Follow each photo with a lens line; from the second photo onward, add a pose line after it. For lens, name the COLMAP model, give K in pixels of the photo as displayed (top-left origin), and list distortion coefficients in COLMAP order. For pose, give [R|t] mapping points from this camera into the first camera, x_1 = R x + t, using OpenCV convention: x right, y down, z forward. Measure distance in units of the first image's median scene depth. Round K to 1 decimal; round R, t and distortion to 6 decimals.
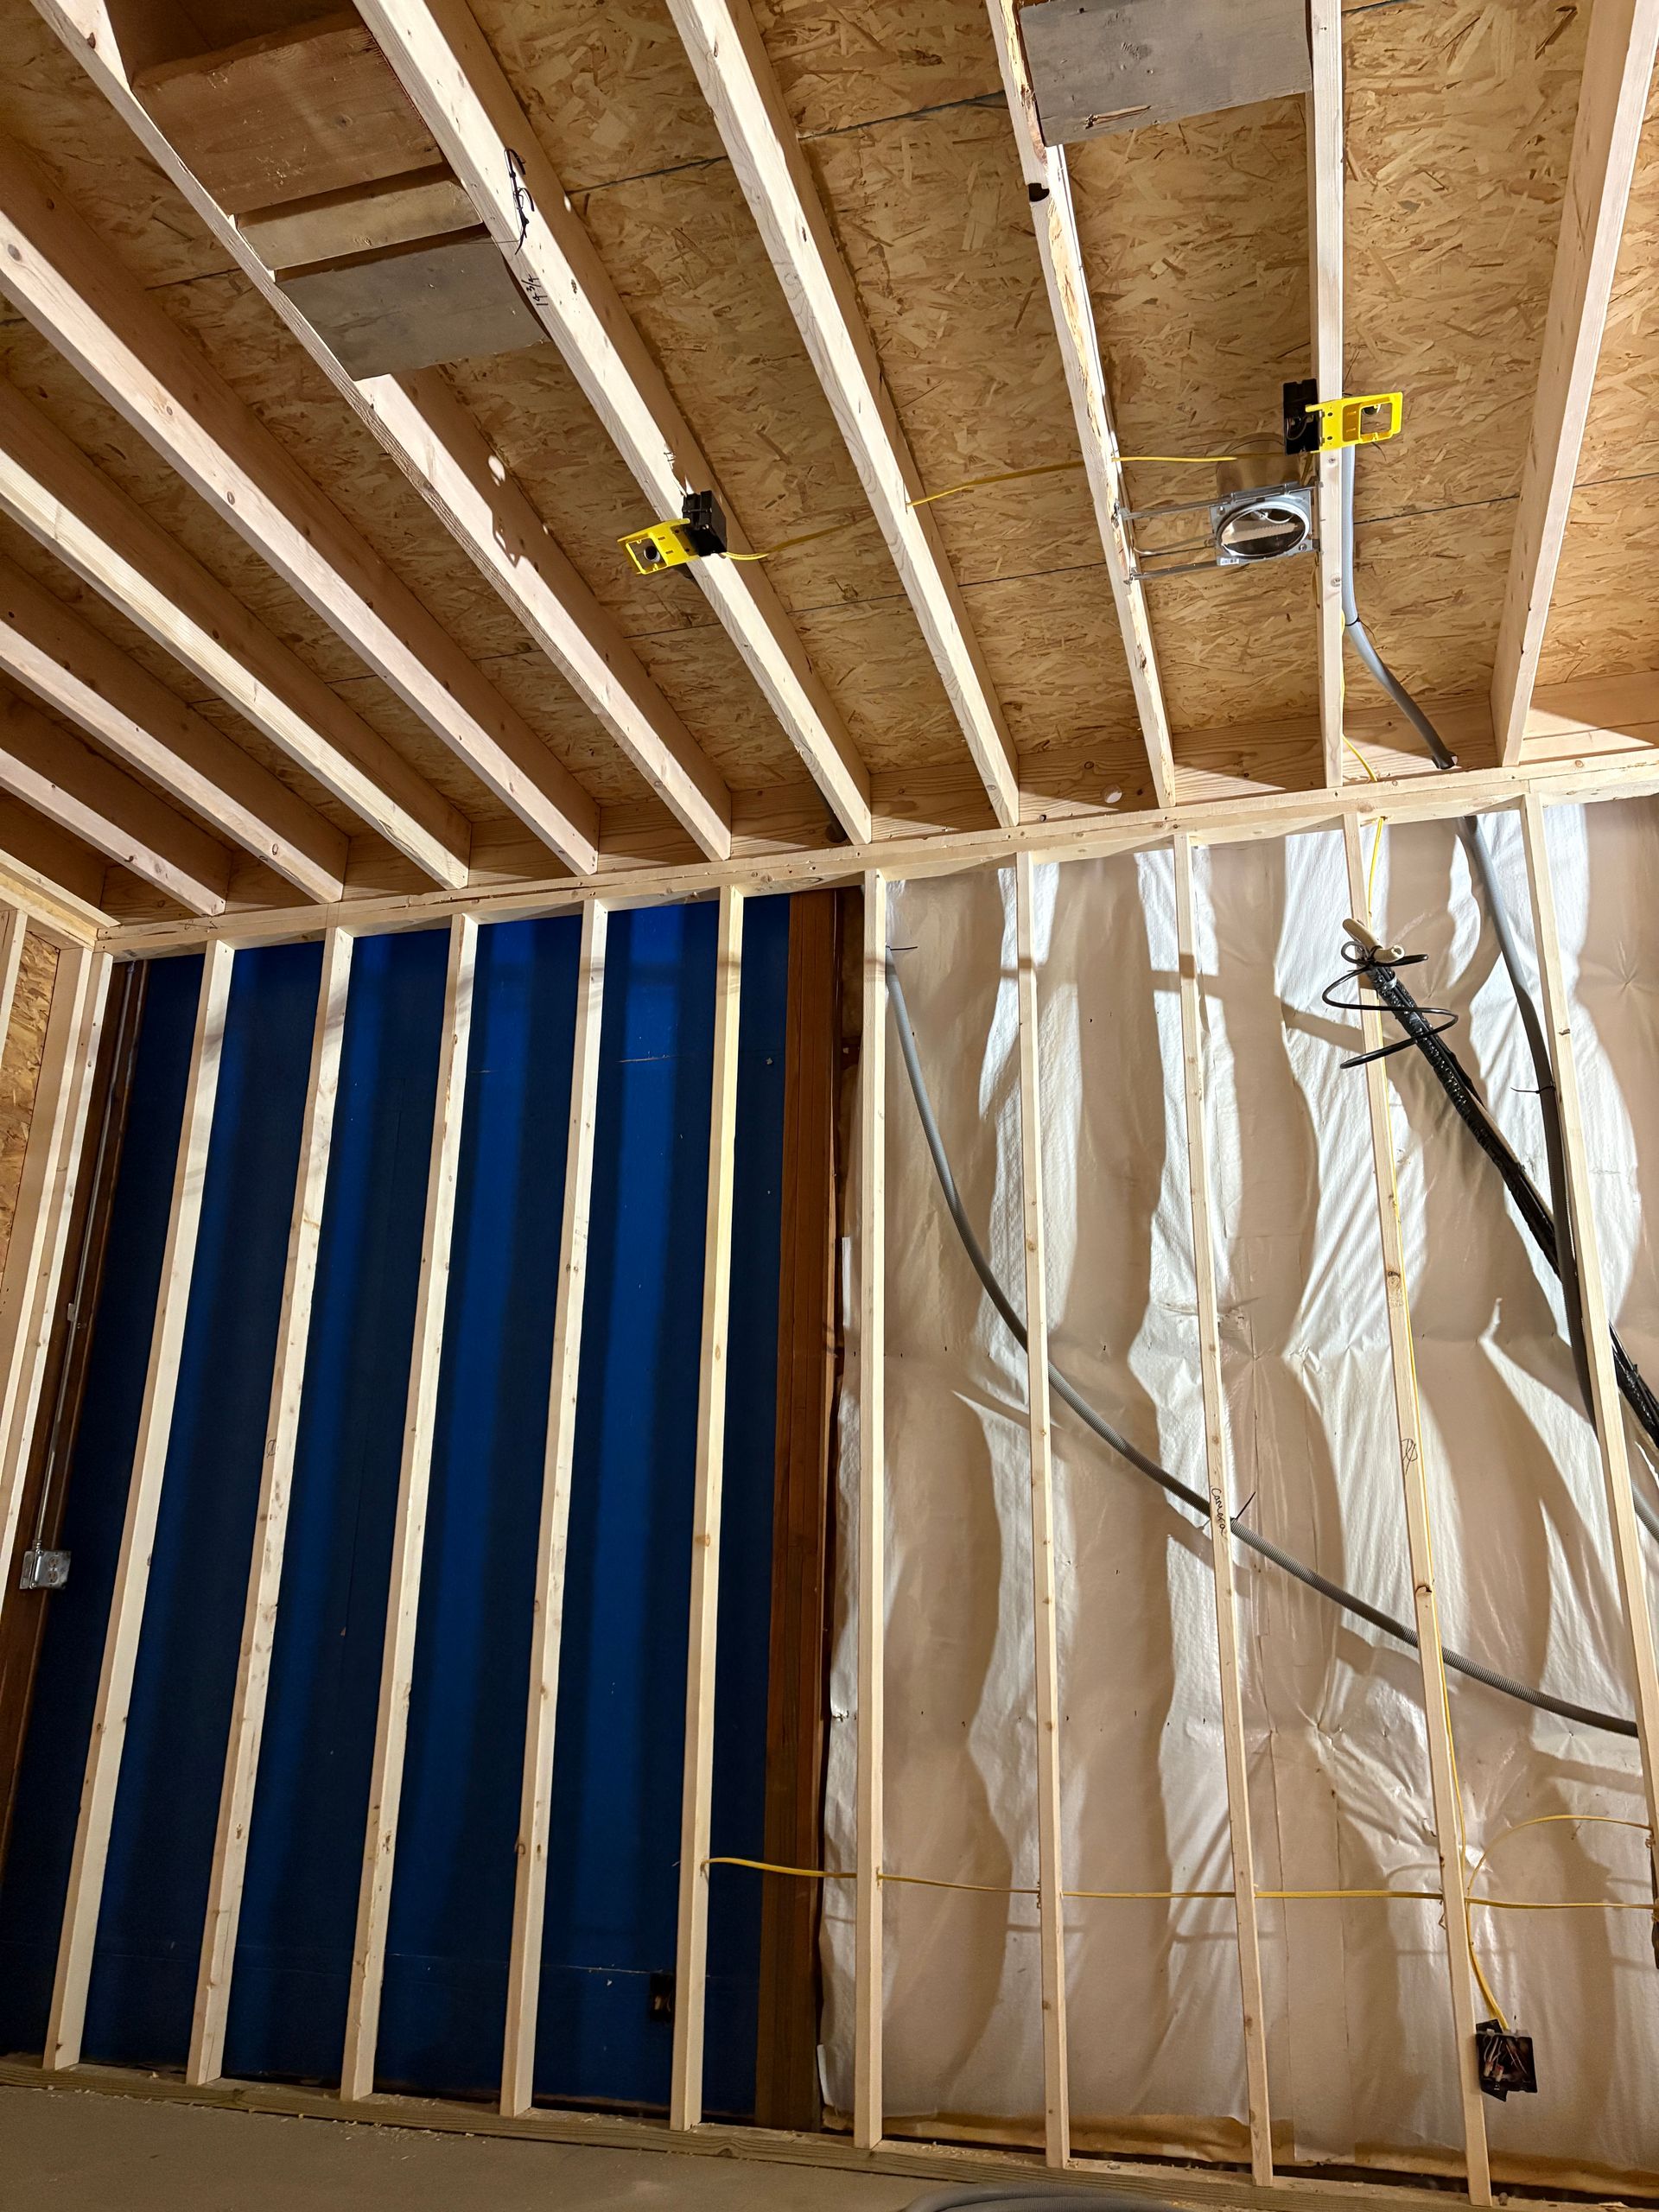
lens RADIAL K [[1685.3, 0, 834.2], [0, 1685.3, 1085.1], [0, 0, 1]] dist [0.061482, -0.041740]
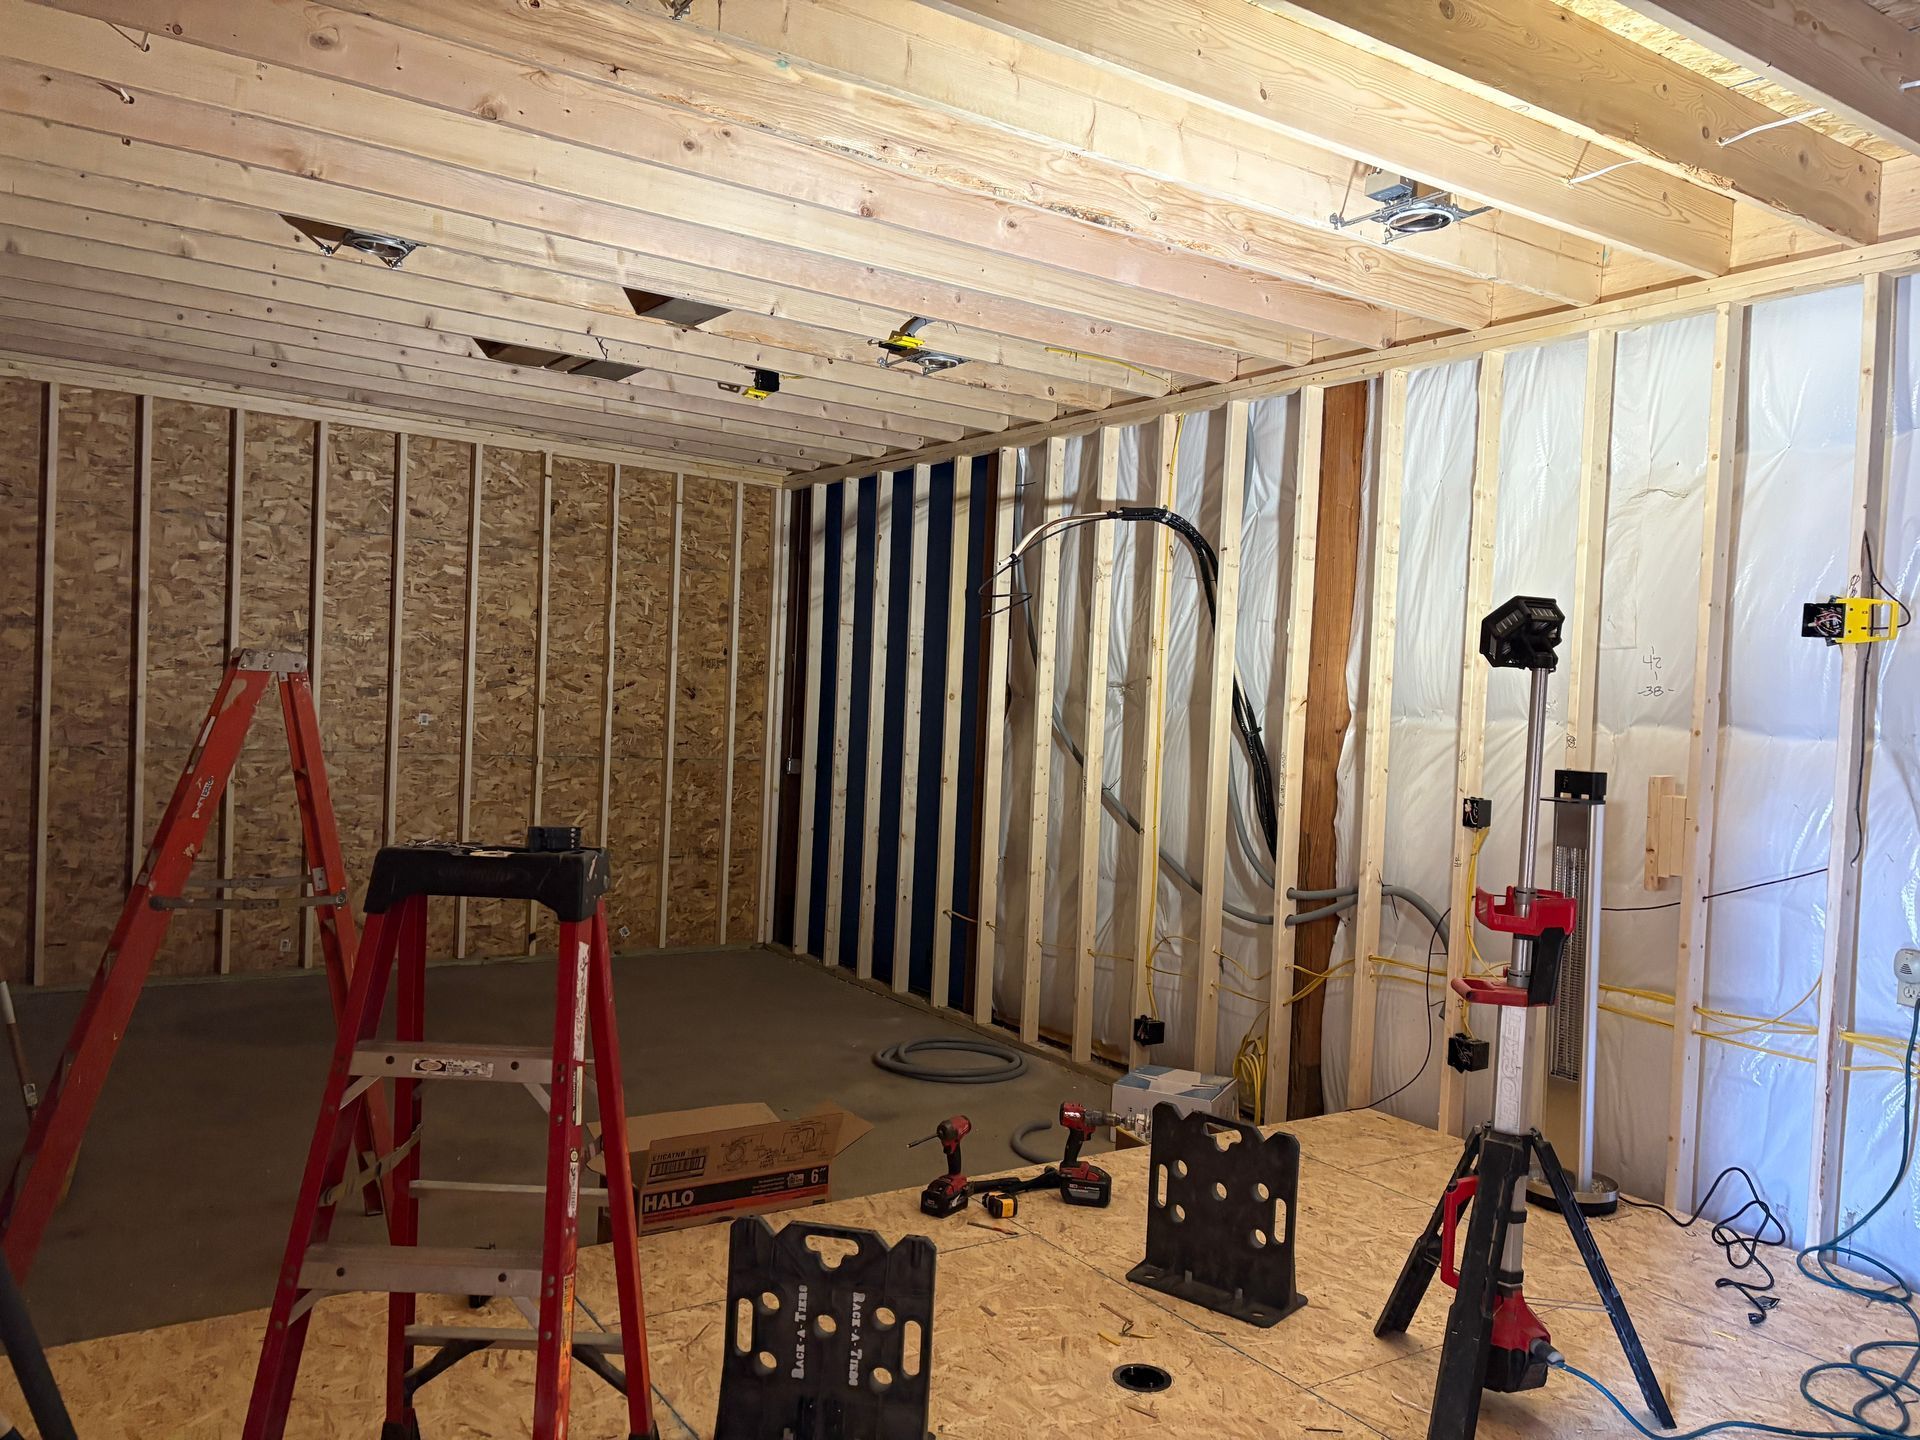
lens RADIAL K [[1462.8, 0, 956.4], [0, 1462.8, 731.9], [0, 0, 1]] dist [0.061482, -0.041740]
pose [[0.764570, 0.038434, -0.643393, 1.169773], [0.167904, 0.951878, 0.256390, -0.282571], [0.622286, -0.304057, 0.721324, -0.352042]]
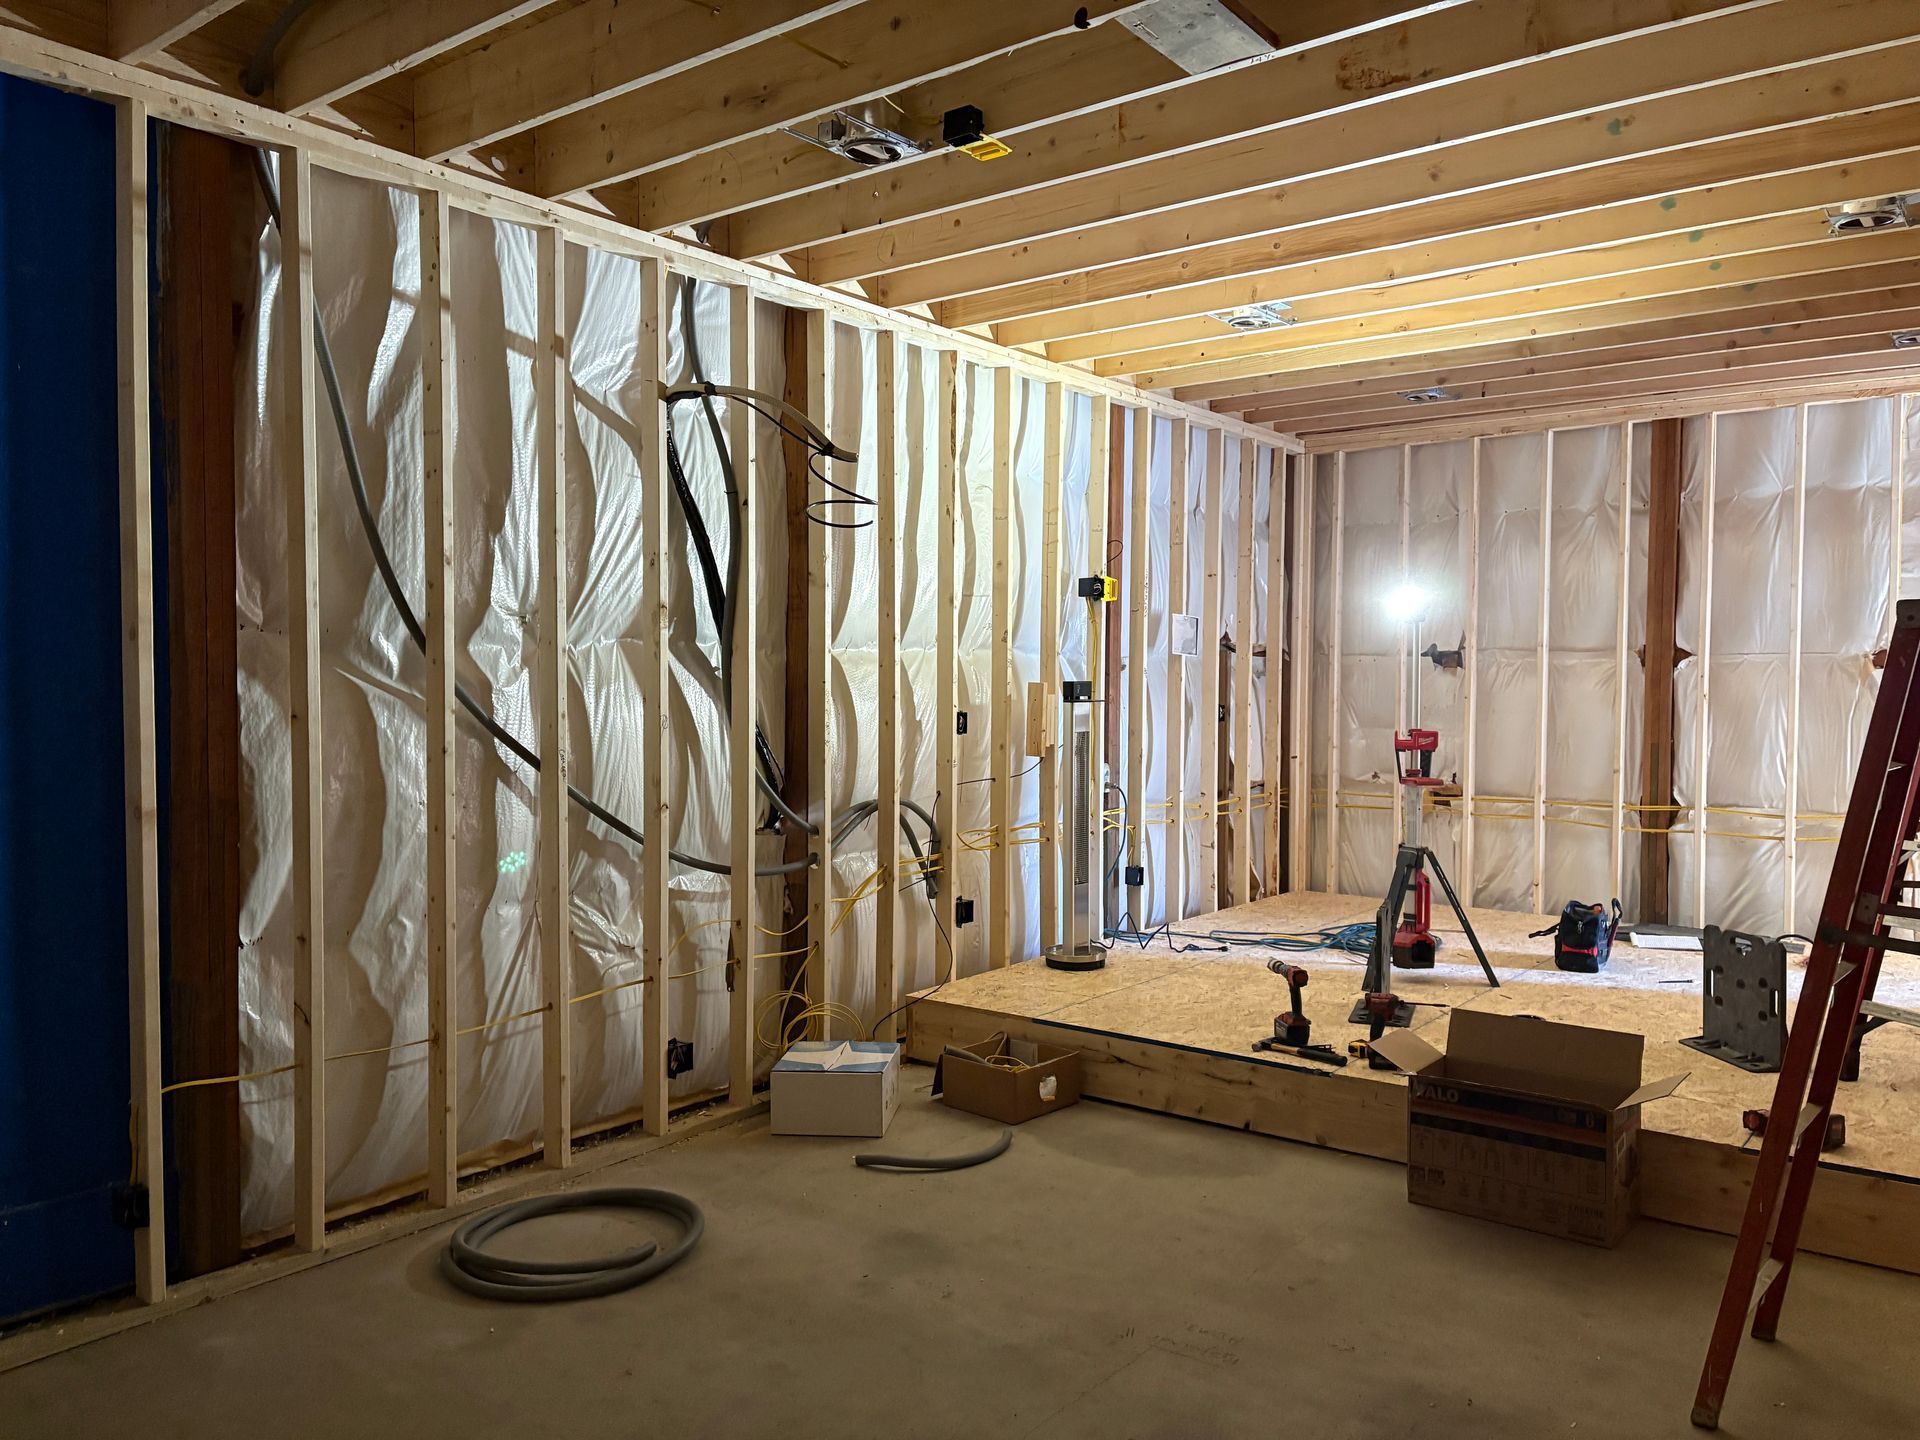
lens RADIAL K [[1447.2, 0, 948.4], [0, 1447.2, 724.1], [0, 0, 1]] dist [0.077265, -0.074580]
pose [[0.379170, -0.043105, 0.924322, -0.728227], [-0.285769, 0.944630, 0.161279, -0.065538], [-0.880094, -0.325295, 0.345857, 0.288272]]
